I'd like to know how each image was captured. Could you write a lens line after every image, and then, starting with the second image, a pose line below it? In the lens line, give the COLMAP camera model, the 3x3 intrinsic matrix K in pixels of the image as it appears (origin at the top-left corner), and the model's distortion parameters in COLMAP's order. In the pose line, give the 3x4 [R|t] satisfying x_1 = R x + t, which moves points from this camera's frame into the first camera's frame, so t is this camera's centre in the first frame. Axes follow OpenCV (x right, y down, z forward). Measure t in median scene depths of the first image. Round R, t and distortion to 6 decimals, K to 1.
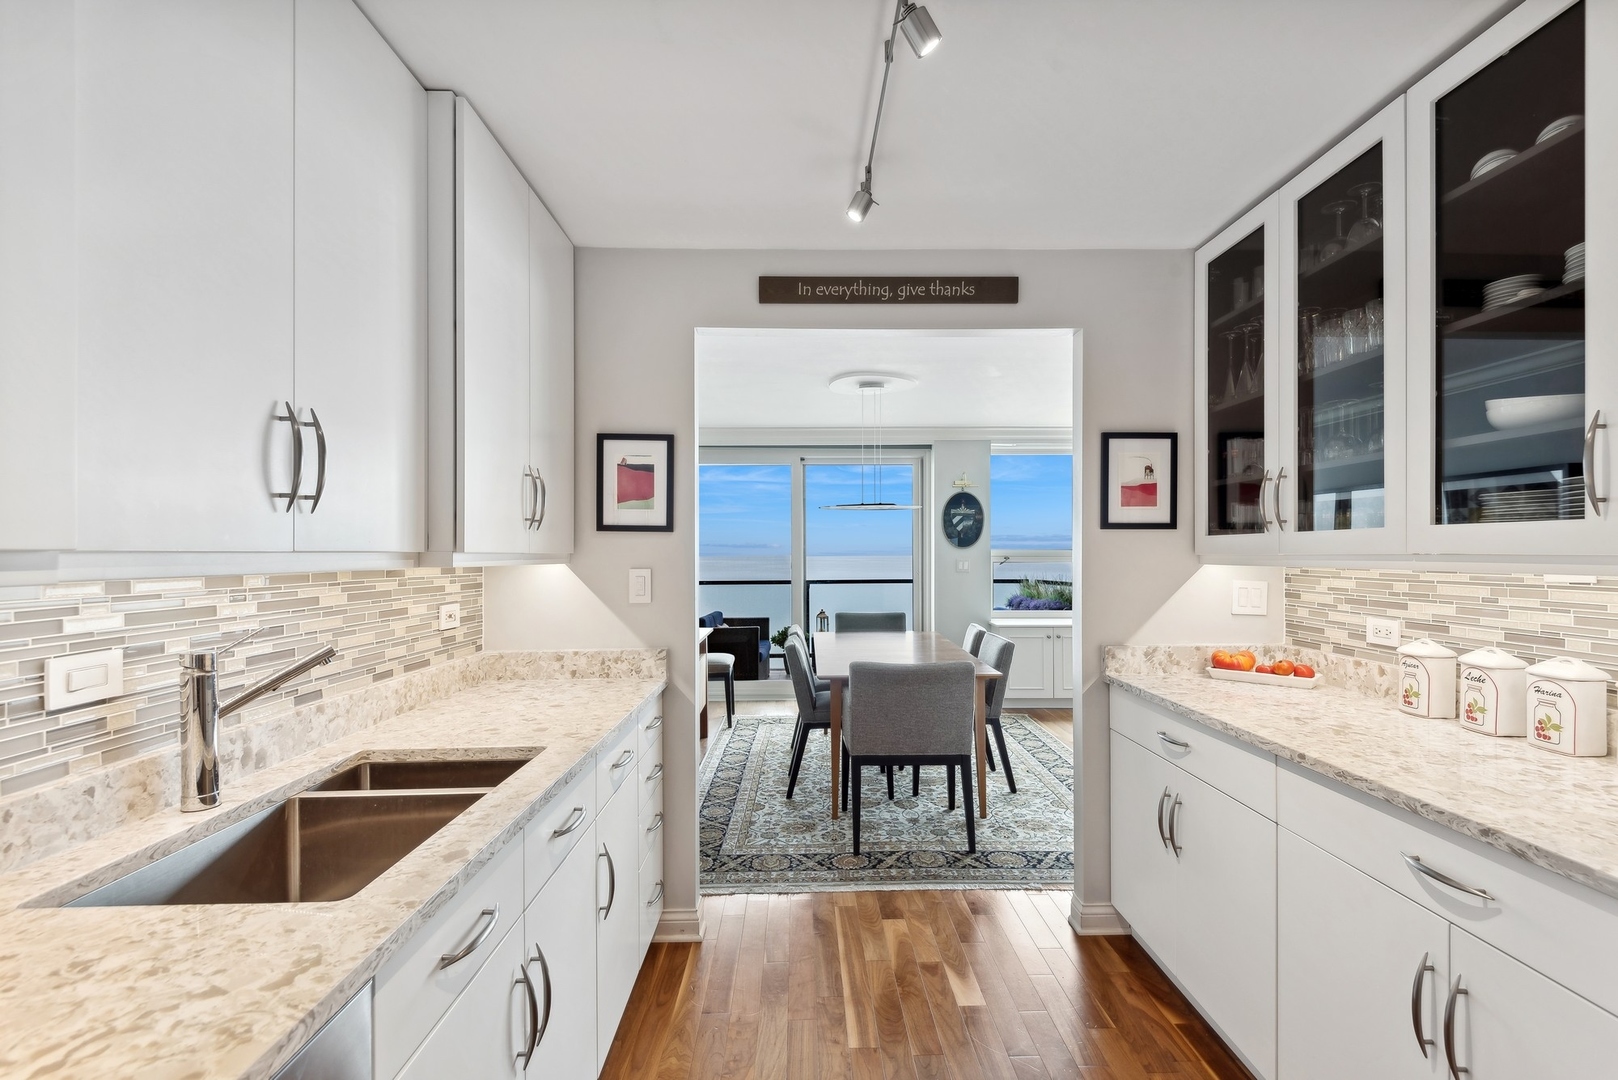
lens RADIAL K [[732.3, 0, 812.8], [0, 732.3, 550.5], [0, 0, 1]] dist [0.039662, -0.022322]
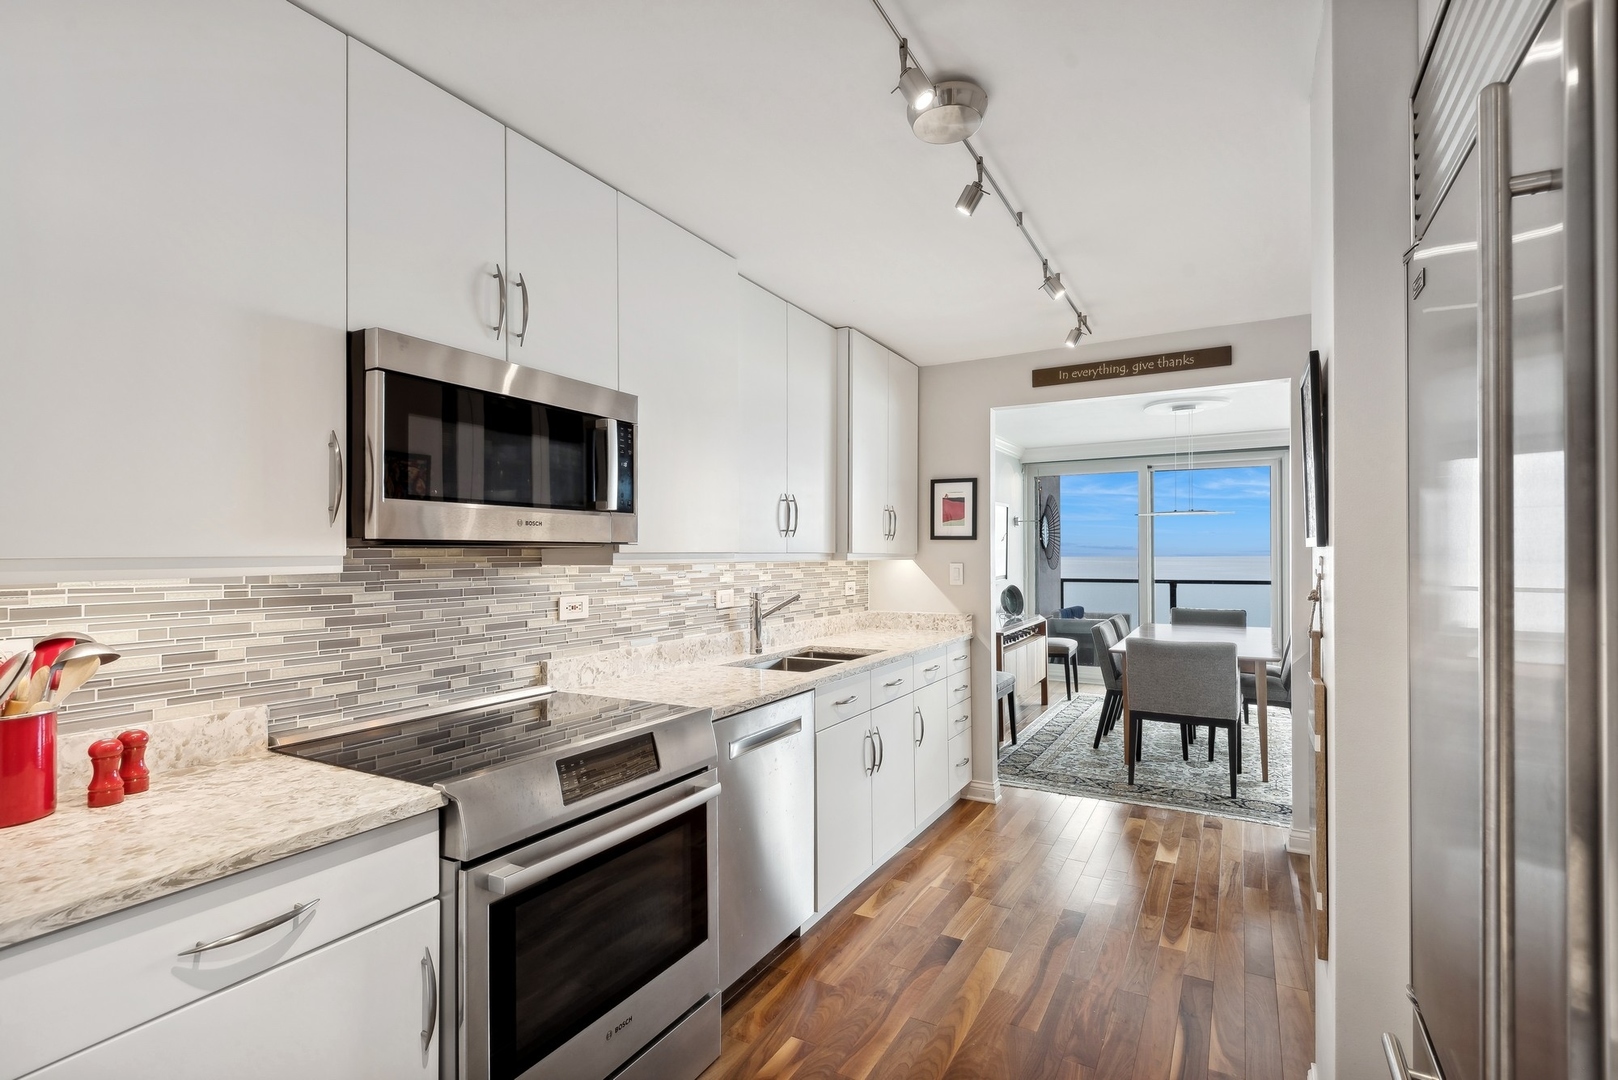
lens RADIAL K [[743.0, 0, 812.9], [0, 743.0, 544.2], [0, 0, 1]] dist [0.002728, -0.000838]
pose [[0.859225, -0.004258, -0.511580, 0.322214], [0.000260, 0.999969, -0.007887, -0.003586], [0.511598, 0.006643, 0.859199, -0.543325]]
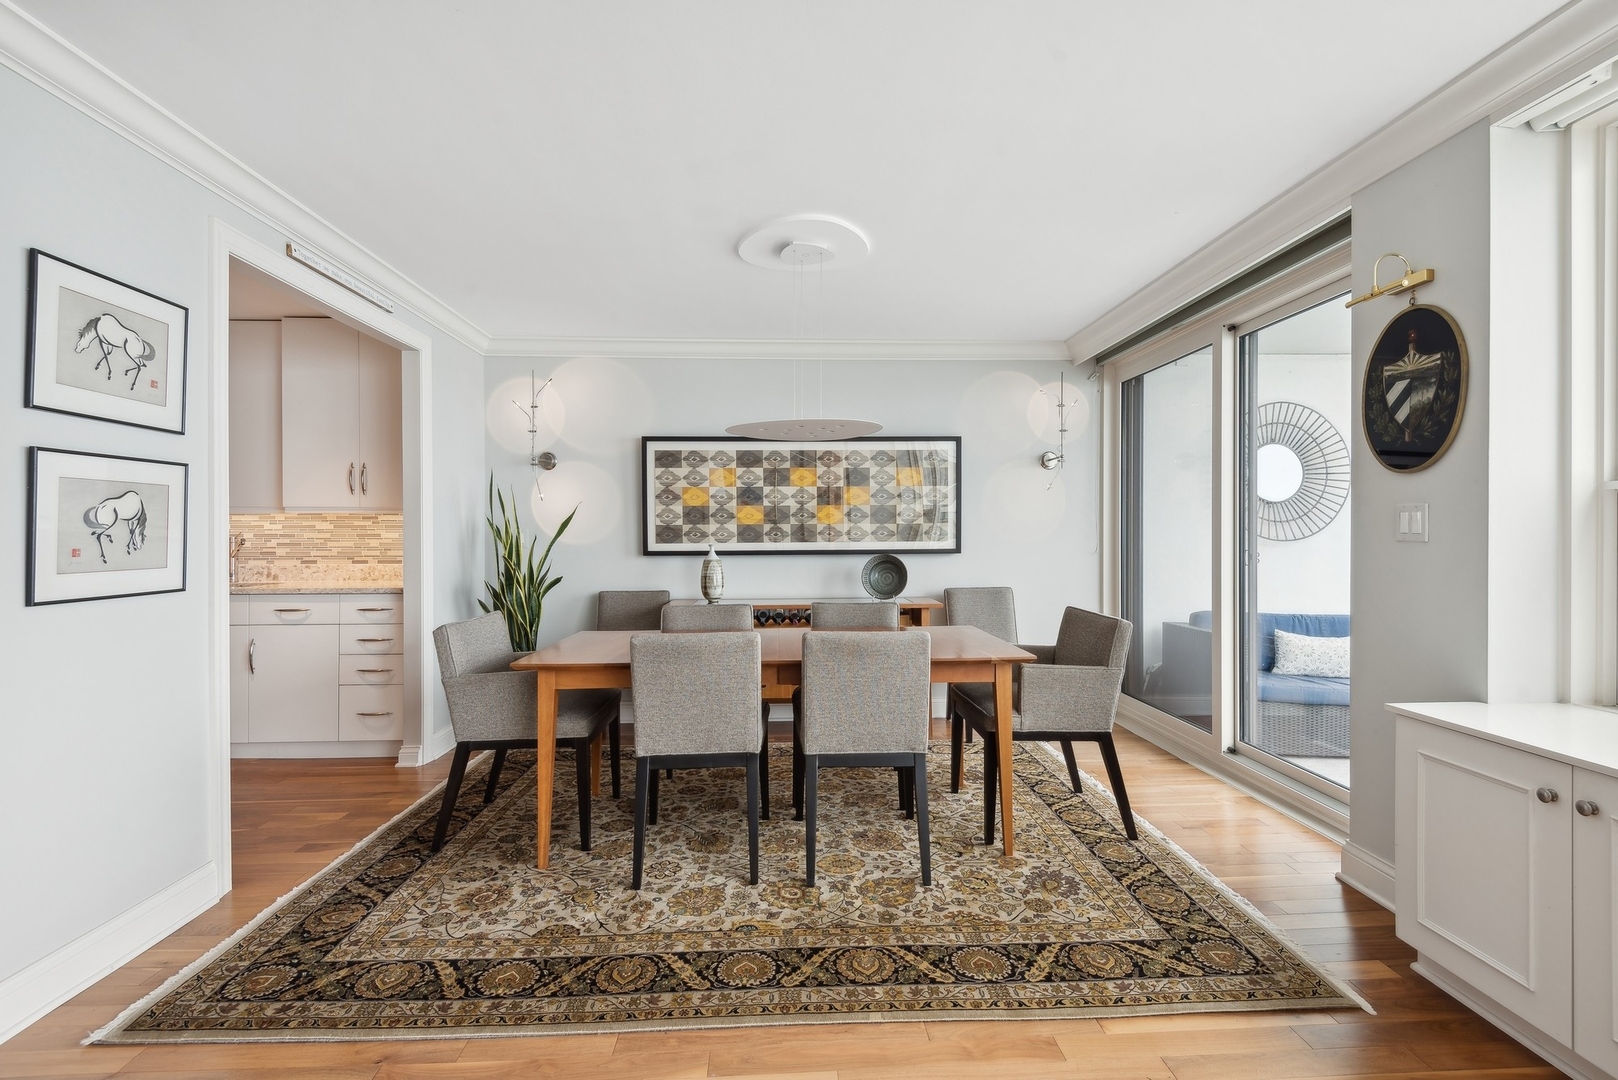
lens RADIAL K [[751.2, 0, 811.3], [0, 751.2, 533.1], [0, 0, 1]] dist [0.021764, -0.007306]
pose [[0.033767, 0.002734, -0.999426, 1.407040], [0.003097, 0.999991, 0.002840, 0.059812], [0.999425, -0.003191, 0.033758, 1.805146]]
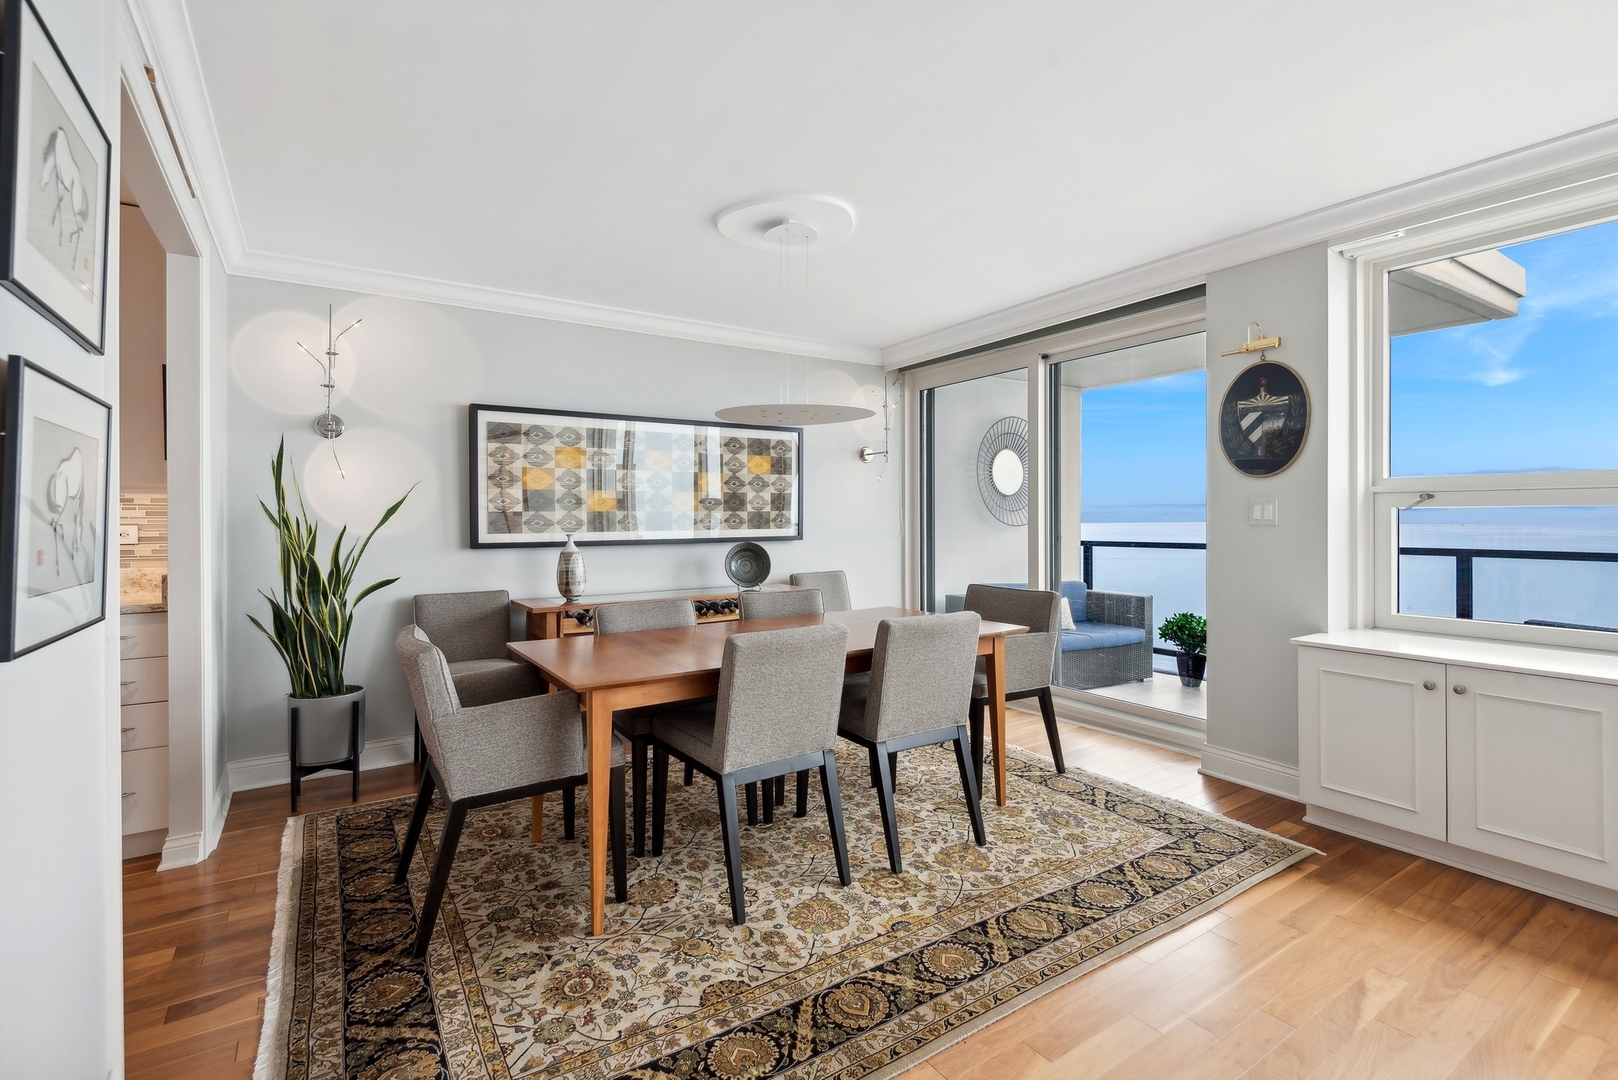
lens RADIAL K [[742.4, 0, 811.8], [0, 742.4, 521.0], [0, 0, 1]] dist [0.014083, -0.000671]
pose [[0.539169, 0.001681, -0.842196, 1.182433], [0.003163, 0.999987, 0.004022, 0.059510], [0.842191, -0.004832, 0.539157, 1.214367]]
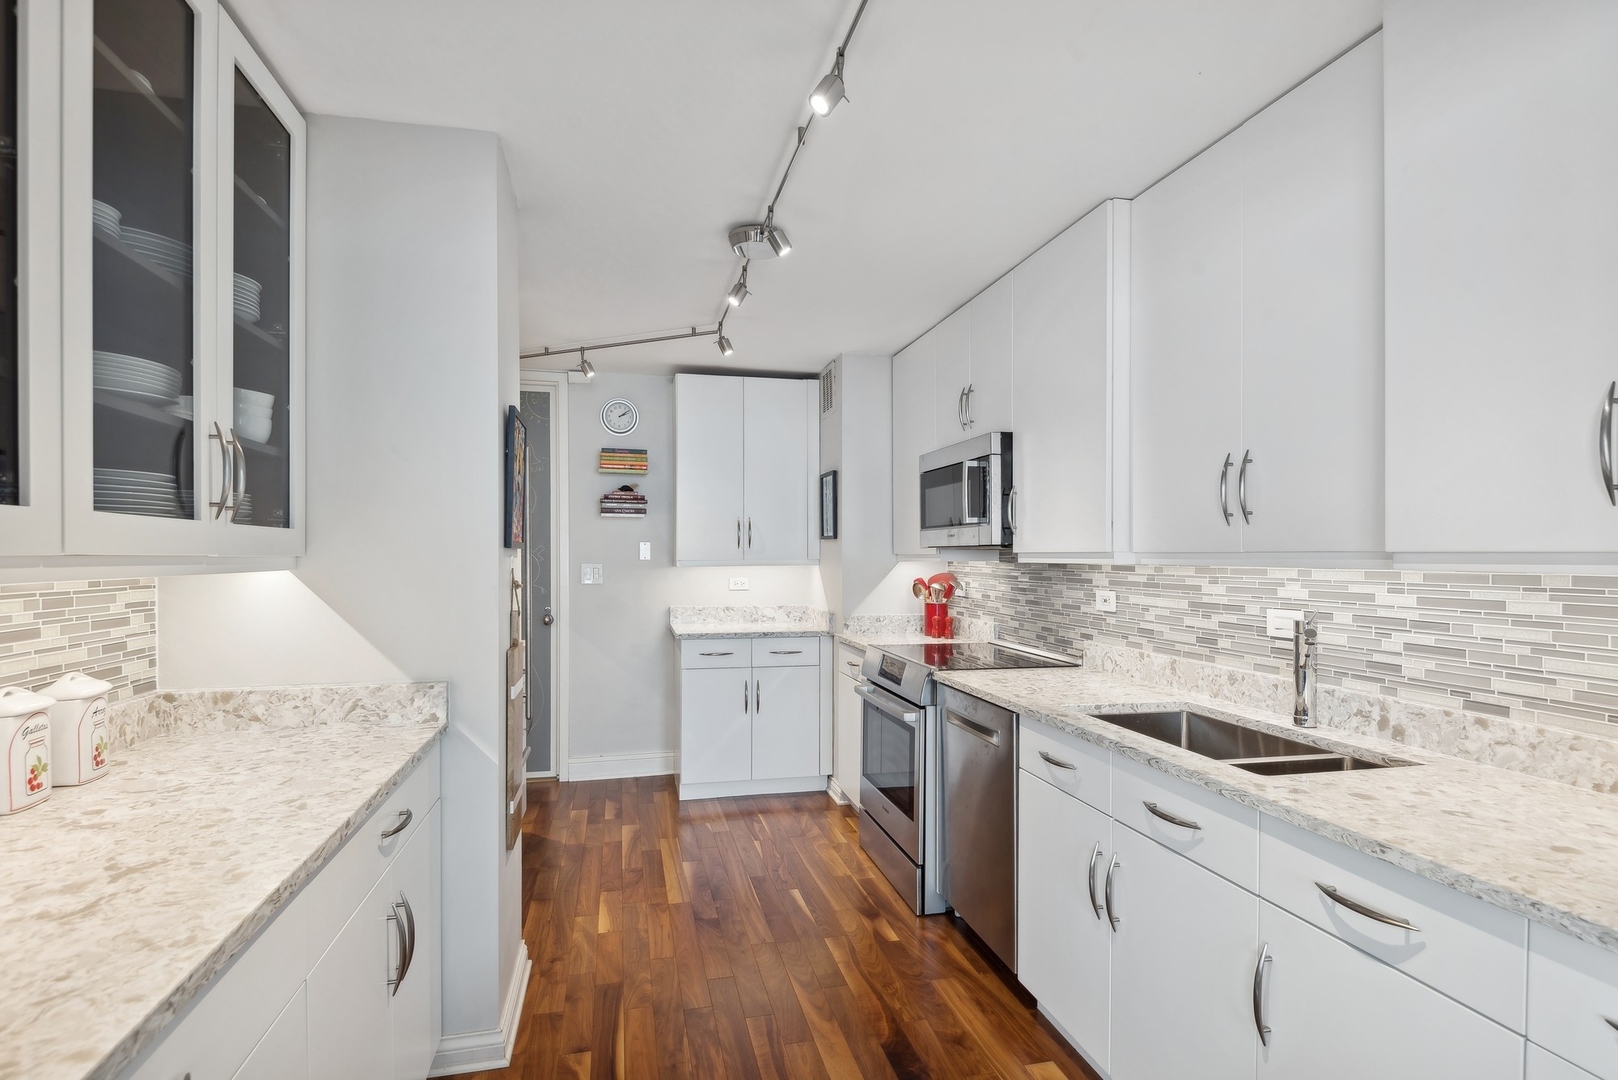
lens RADIAL K [[822.9, 0, 815.5], [0, 822.9, 557.2], [0, 0, 1]] dist [-0.001962, -0.000739]
pose [[-0.976728, 0.000365, -0.214482, 0.235584], [0.000046, 0.999999, 0.001494, 0.005568], [0.214482, 0.001449, -0.976727, 1.203910]]
